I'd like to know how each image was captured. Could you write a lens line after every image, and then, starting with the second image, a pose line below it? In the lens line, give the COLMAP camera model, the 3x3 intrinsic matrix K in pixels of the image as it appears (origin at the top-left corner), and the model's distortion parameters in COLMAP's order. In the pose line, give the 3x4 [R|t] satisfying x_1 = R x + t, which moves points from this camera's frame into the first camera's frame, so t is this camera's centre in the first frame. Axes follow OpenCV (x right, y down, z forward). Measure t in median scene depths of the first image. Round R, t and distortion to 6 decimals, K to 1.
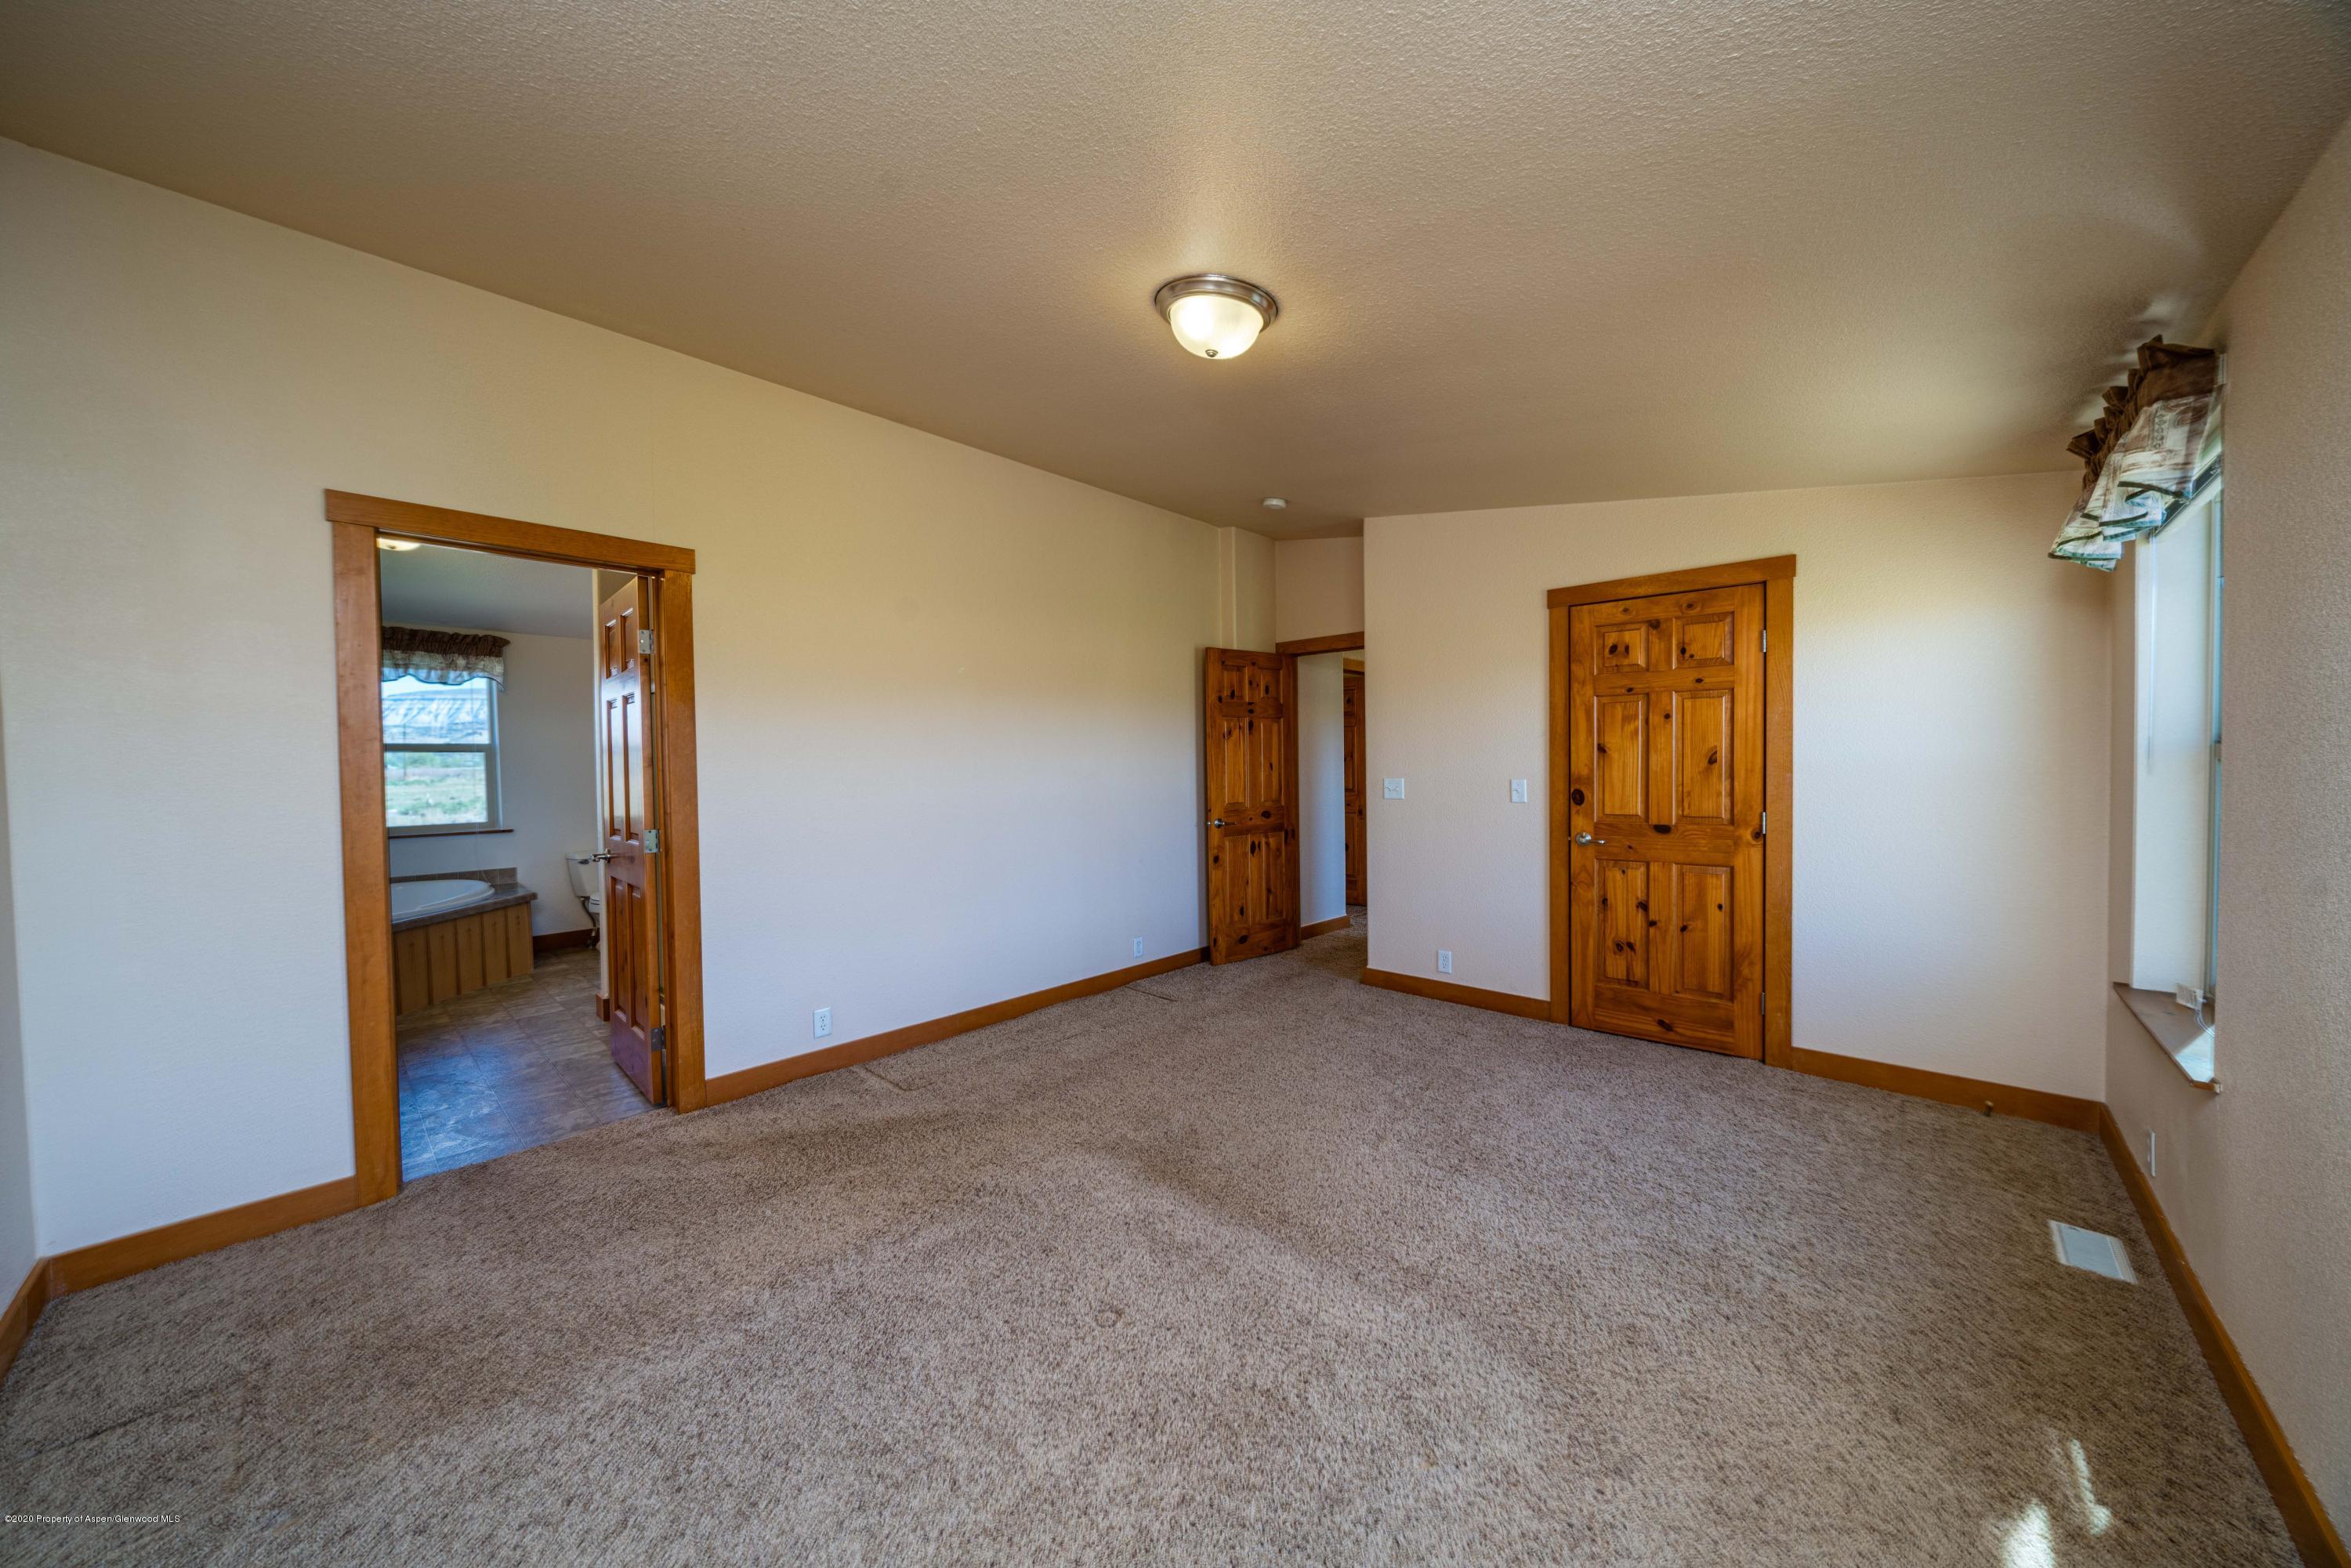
lens RADIAL K [[808.2, 0, 1170.5], [0, 808.2, 784.7], [0, 0, 1]] dist [-0.007912, 0.000038]
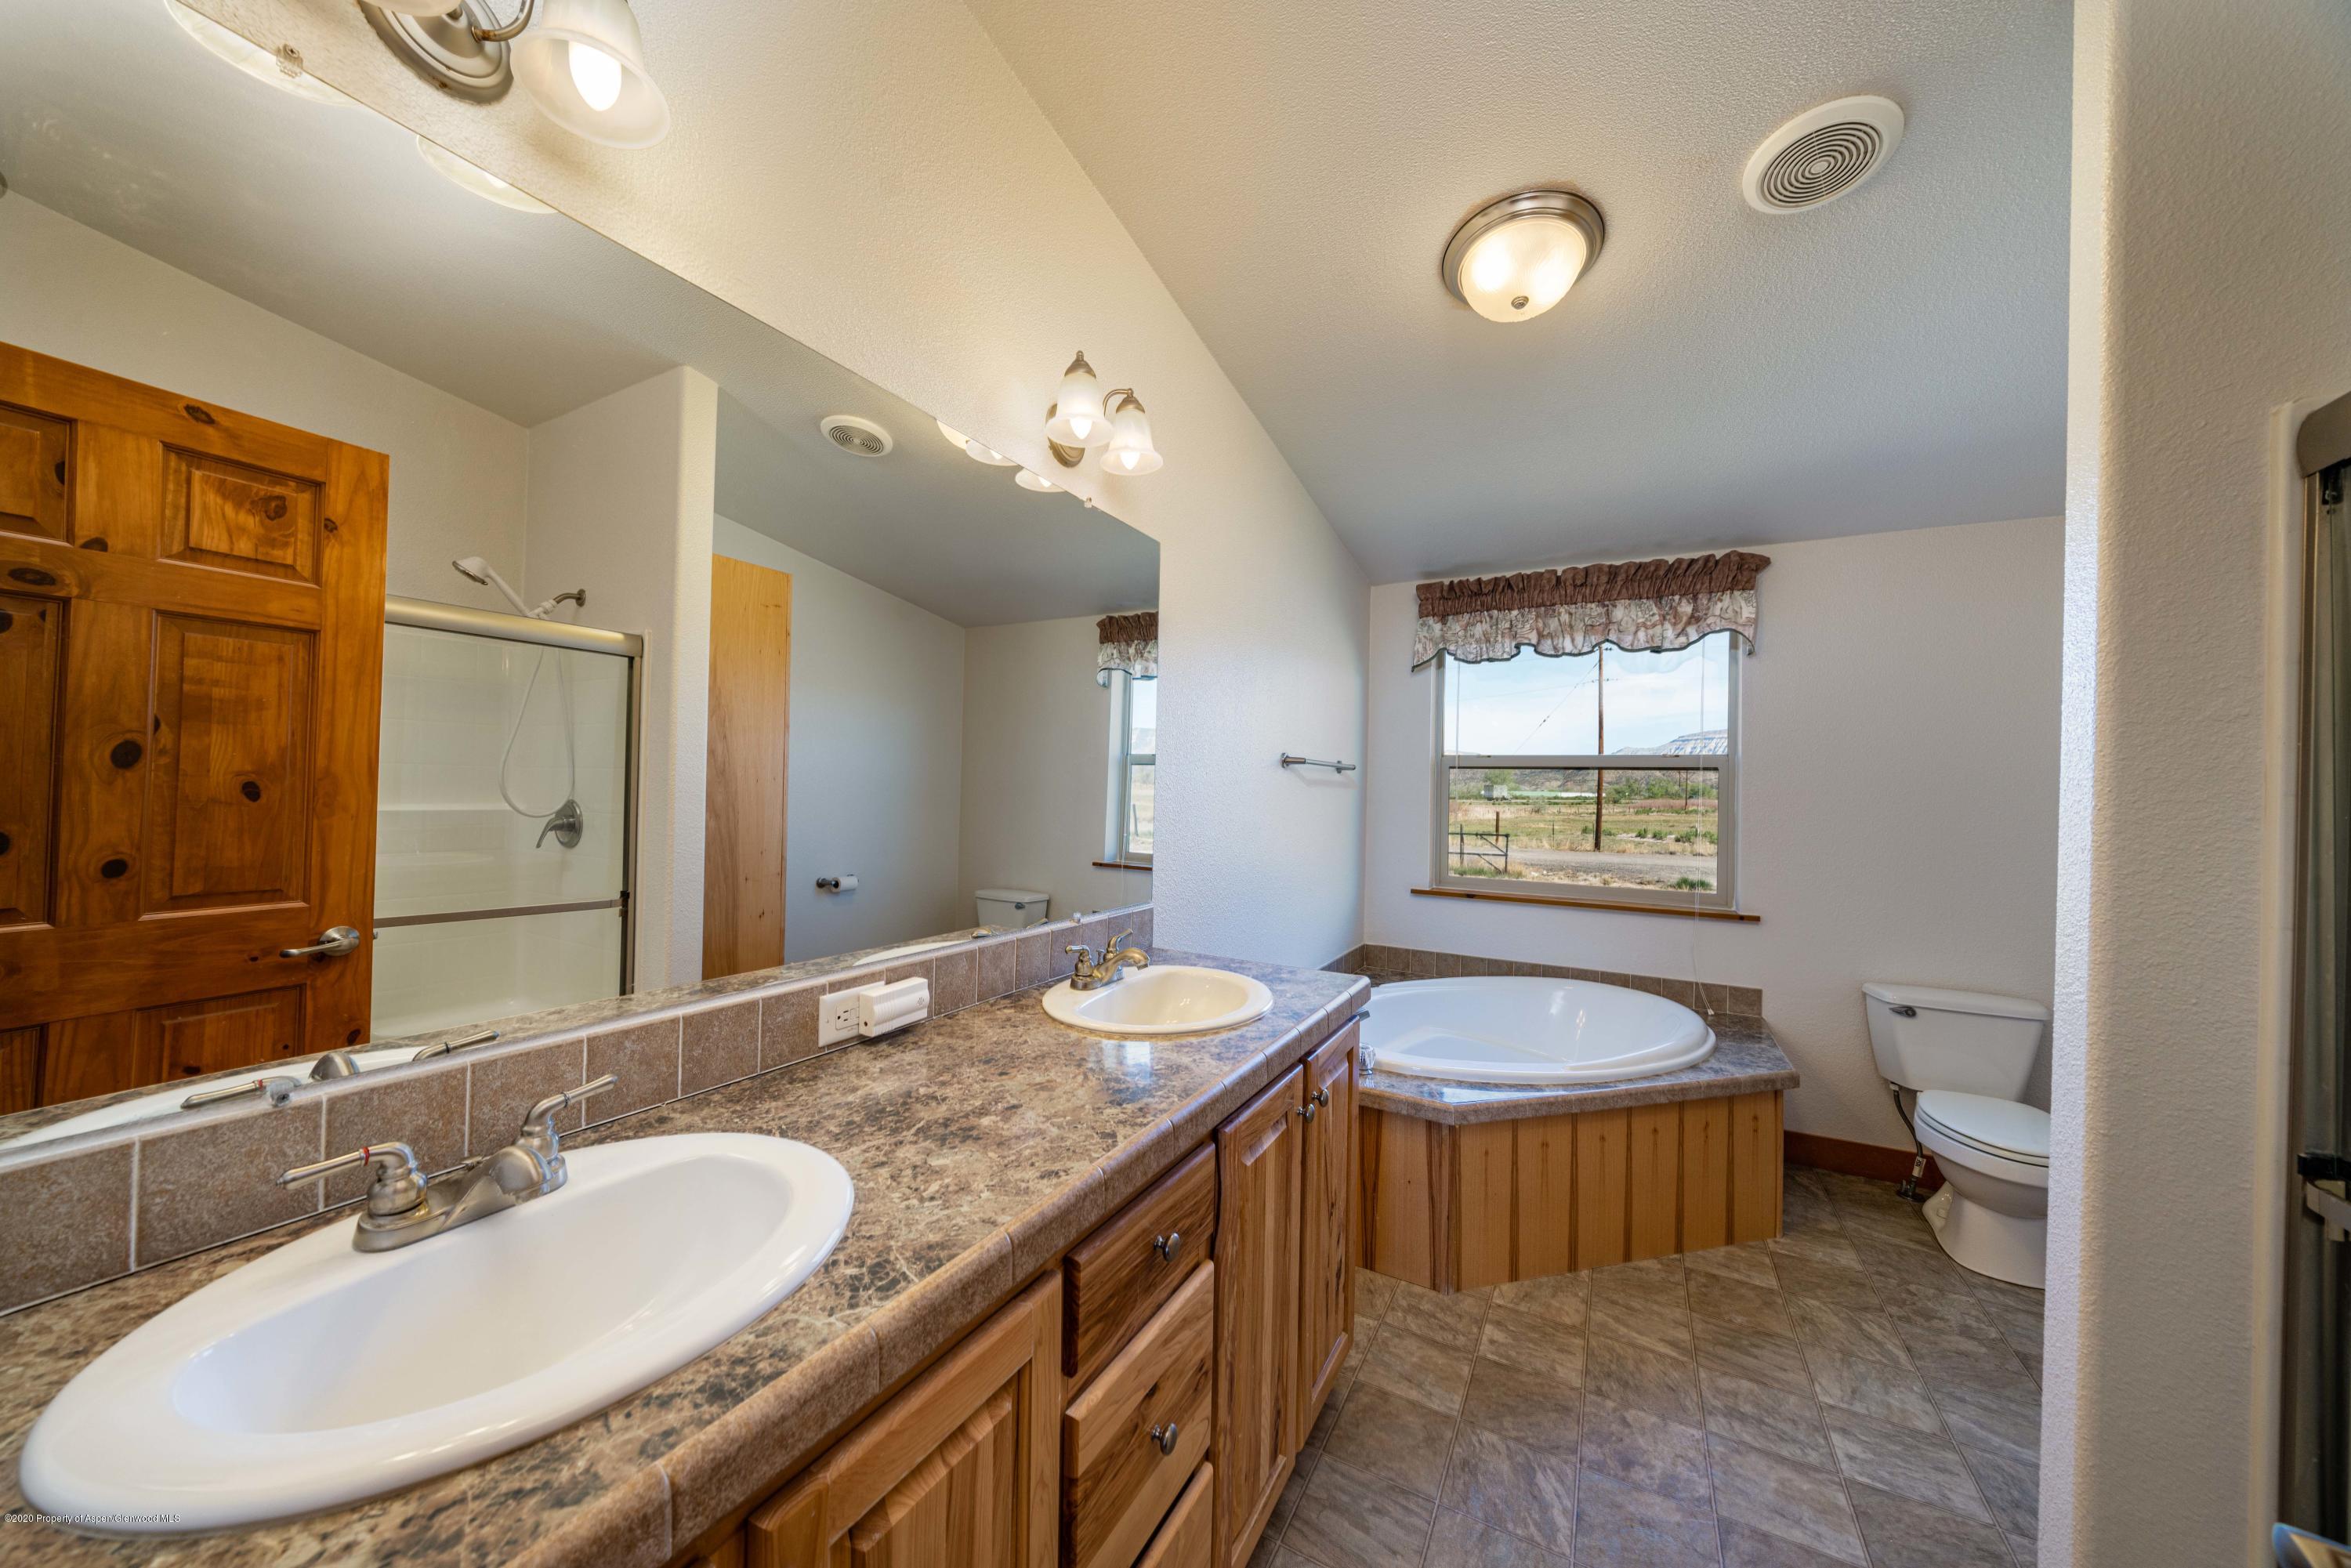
lens RADIAL K [[808.2, 0, 1170.5], [0, 808.2, 789.7], [0, 0, 1]] dist [-0.007912, 0.000038]
pose [[0.237065, 0.011419, -0.971427, -0.410901], [-0.046337, 0.998926, 0.000435, -0.009264], [0.970388, 0.044910, 0.237339, 0.511902]]
